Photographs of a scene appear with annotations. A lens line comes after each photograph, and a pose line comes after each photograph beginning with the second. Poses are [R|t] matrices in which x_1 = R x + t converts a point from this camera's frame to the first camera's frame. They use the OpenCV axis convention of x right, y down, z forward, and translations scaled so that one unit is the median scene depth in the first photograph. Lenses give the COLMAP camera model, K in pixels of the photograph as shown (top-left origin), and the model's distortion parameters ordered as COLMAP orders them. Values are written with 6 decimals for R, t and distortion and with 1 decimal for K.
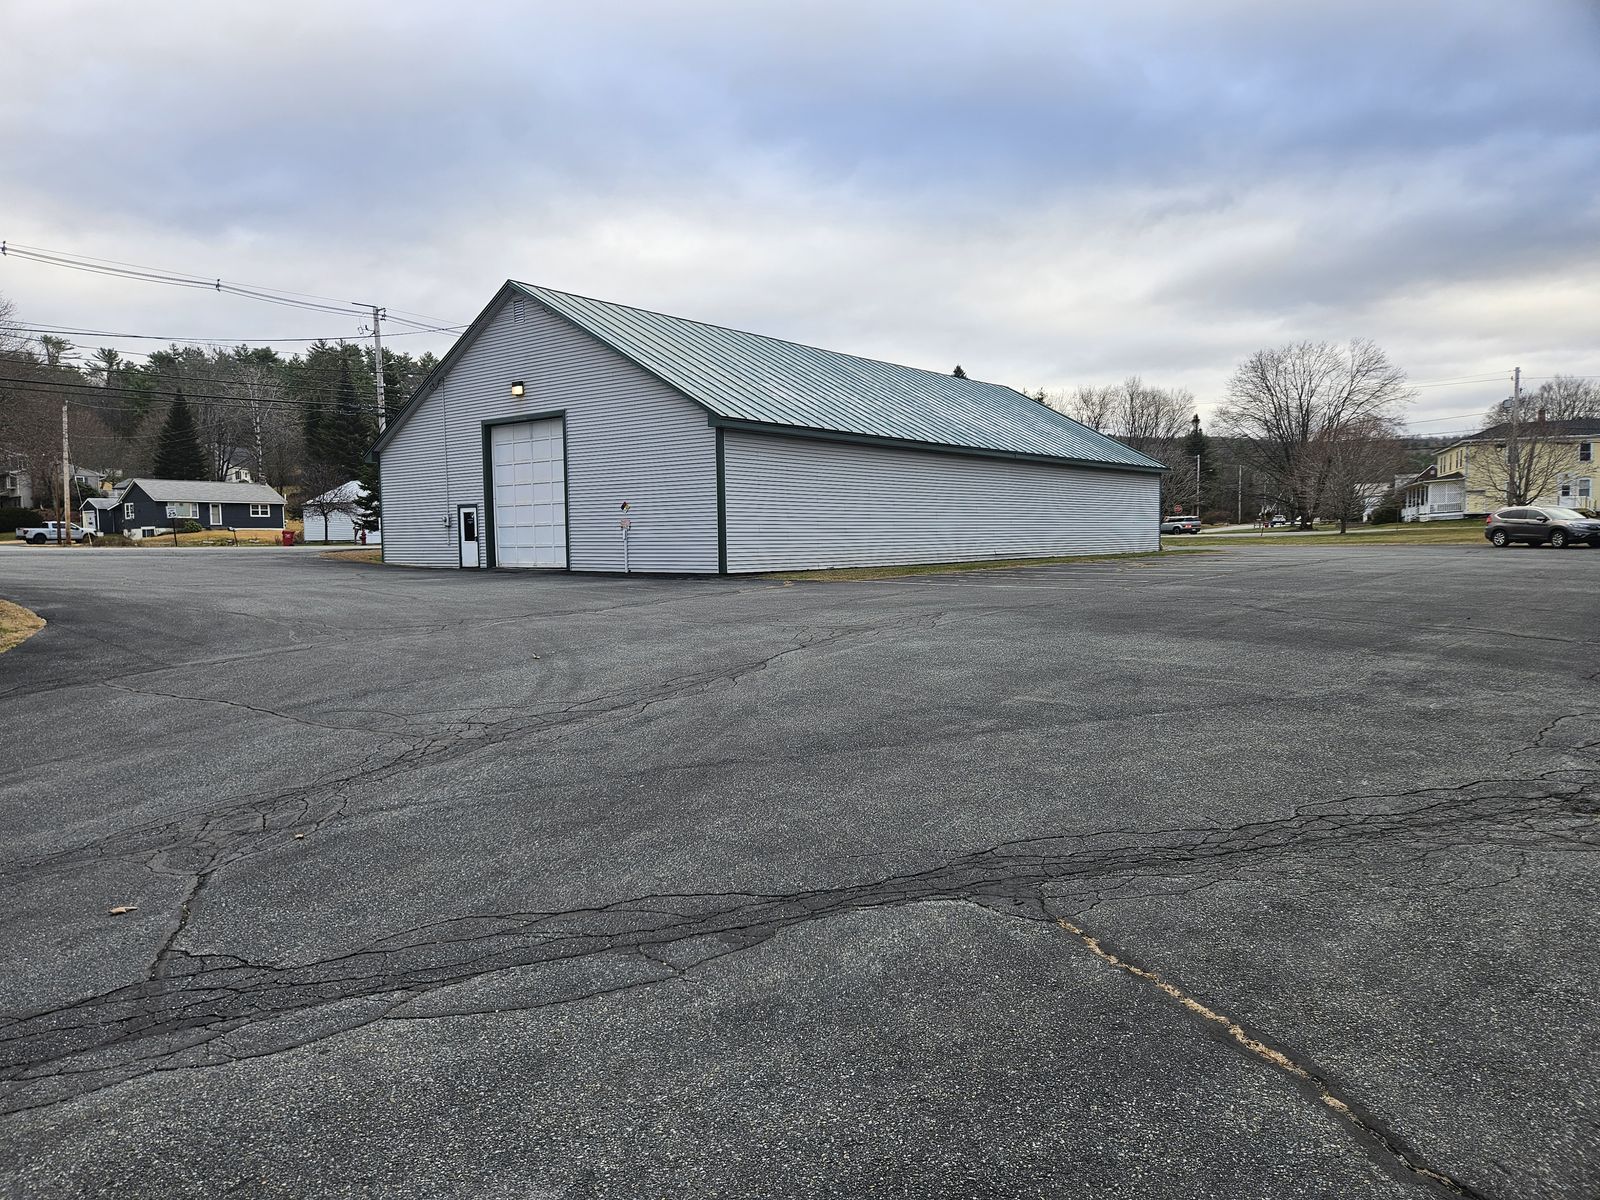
lens RADIAL K [[1055.1, 0, 800.0], [0, 1055.1, 600.0], [0, 0, 1]] dist [0.032765, -0.003849]
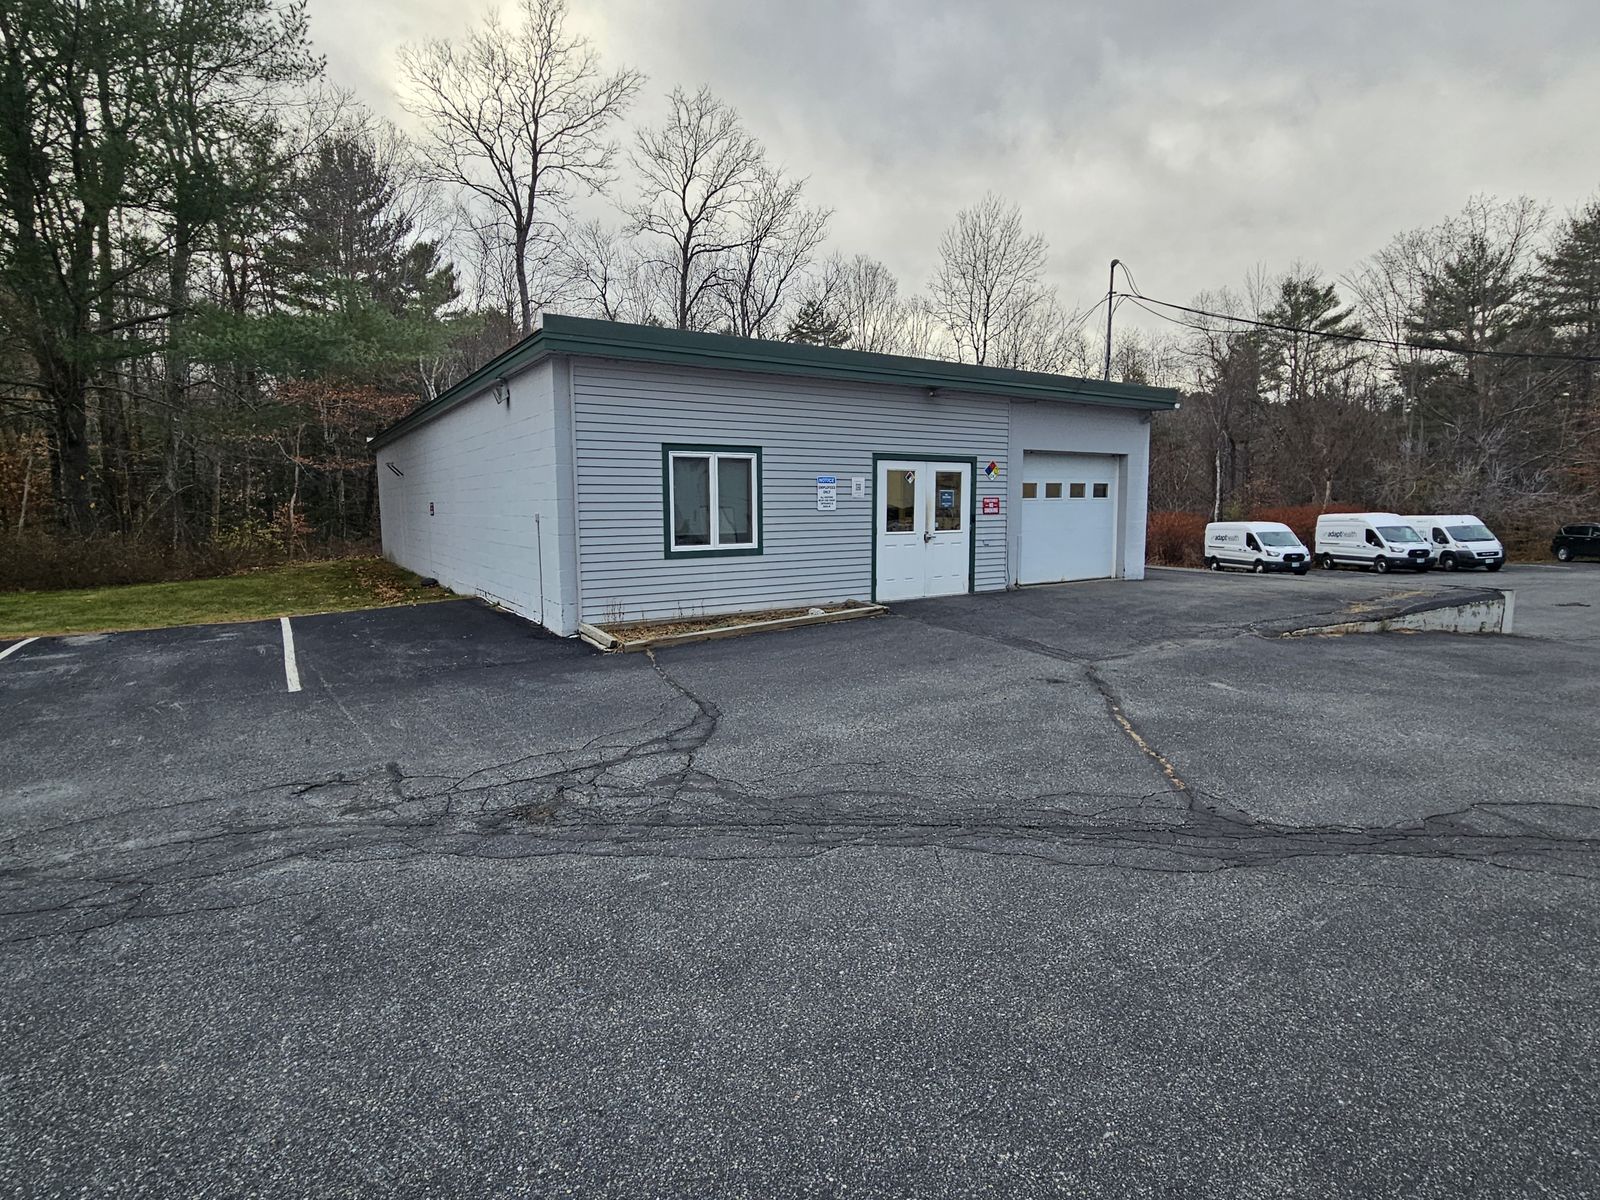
lens RADIAL K [[794.3, 0, 800.0], [0, 794.3, 600.0], [0, 0, 1]] dist [-0.002207, -0.000331]
pose [[-0.935997, -0.023104, 0.351249, 0.363191], [0.040297, 0.984251, 0.172124, -0.153986], [-0.349694, 0.175262, -0.920325, 2.143280]]
